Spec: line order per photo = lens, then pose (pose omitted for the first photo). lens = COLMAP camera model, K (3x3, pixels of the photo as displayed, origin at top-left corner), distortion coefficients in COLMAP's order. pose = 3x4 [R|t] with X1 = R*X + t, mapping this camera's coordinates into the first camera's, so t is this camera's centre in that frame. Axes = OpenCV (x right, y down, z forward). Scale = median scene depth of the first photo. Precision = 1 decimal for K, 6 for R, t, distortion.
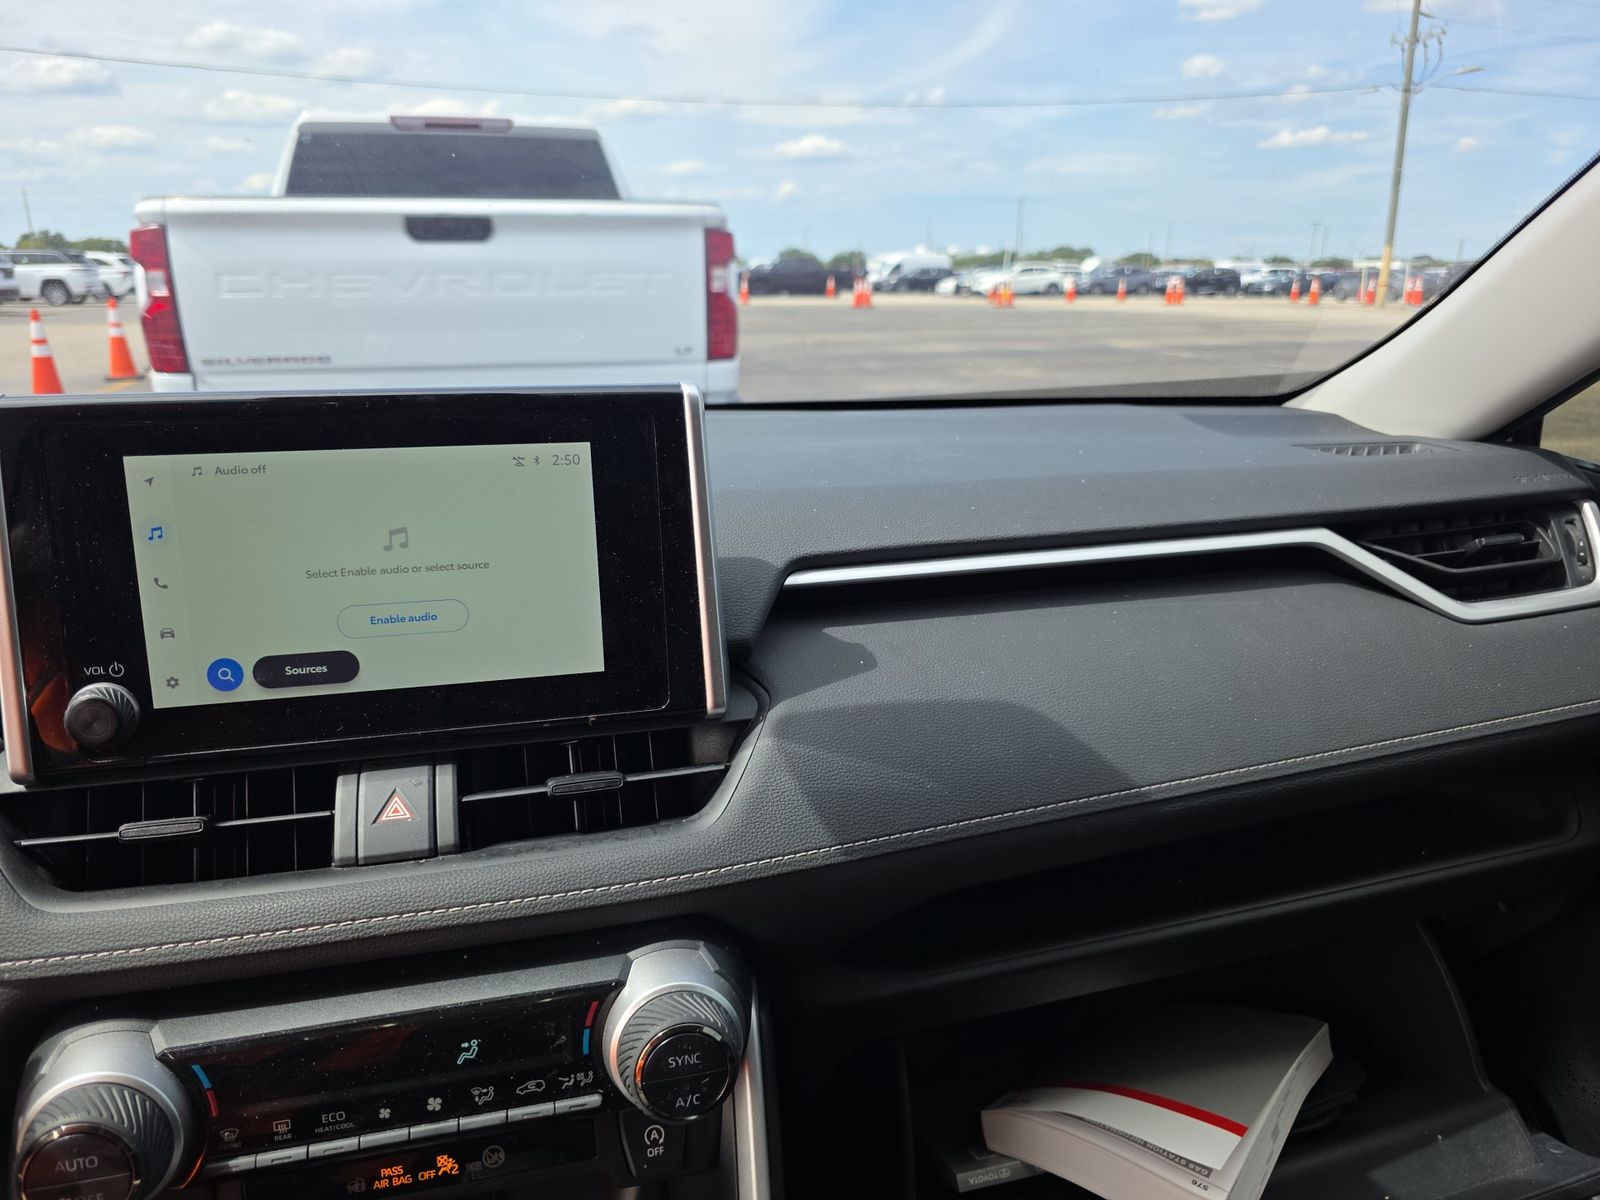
lens RADIAL K [[1106.7, 0, 800.6], [0, 1106.7, 613.8], [0, 0, 1]] dist [0.023983, -0.029245]
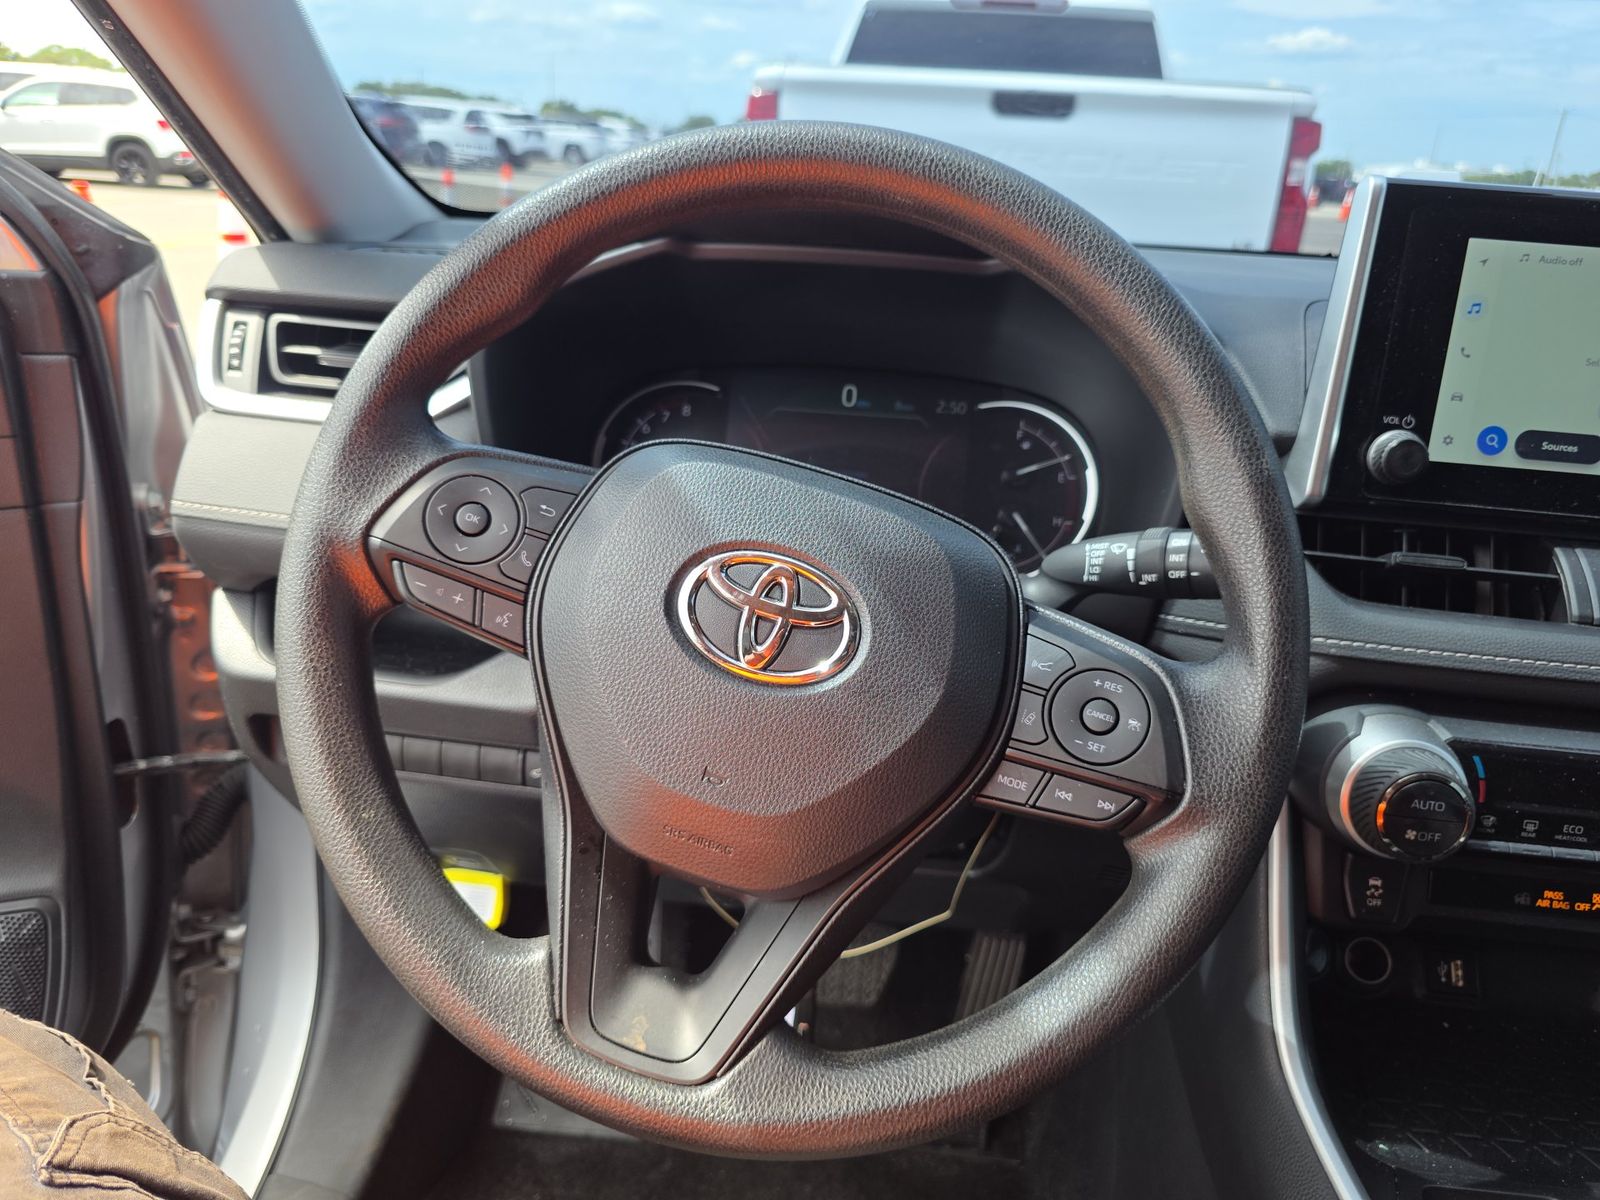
lens RADIAL K [[1106.7, 0, 789.9], [0, 1106.7, 586.1], [0, 0, 1]] dist [0.023983, -0.029245]
pose [[0.934998, 0.179229, -0.306032, -0.804347], [-0.160288, 0.983303, 0.086159, 0.216425], [0.316365, -0.031505, 0.948114, -0.316487]]
